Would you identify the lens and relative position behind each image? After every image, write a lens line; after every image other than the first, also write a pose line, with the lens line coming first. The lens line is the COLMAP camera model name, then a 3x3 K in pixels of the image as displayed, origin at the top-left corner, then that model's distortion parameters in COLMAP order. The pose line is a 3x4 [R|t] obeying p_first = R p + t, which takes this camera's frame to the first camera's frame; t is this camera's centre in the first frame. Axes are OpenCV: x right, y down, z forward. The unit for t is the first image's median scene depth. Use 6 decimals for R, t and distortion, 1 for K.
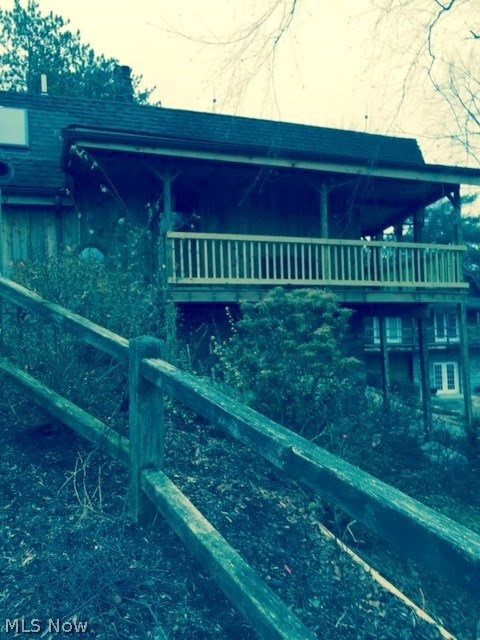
lens RADIAL K [[533.9, 0, 240.0], [0, 533.9, 320.0], [0, 0, 1]] dist [-0.004592, 0.001945]
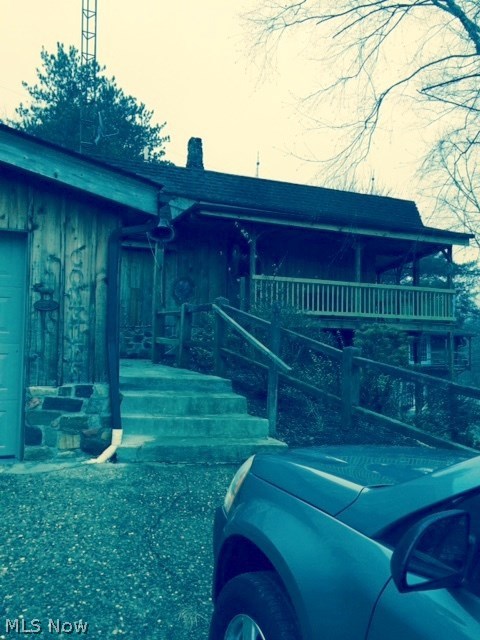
lens RADIAL K [[540.3, 0, 240.0], [0, 540.3, 320.0], [0, 0, 1]] dist [0.045358, 0.002124]
pose [[0.996779, 0.039364, 0.069870, -0.203963], [-0.036766, 0.998598, -0.038088, 0.006381], [-0.071272, 0.035396, 0.996829, -0.310973]]
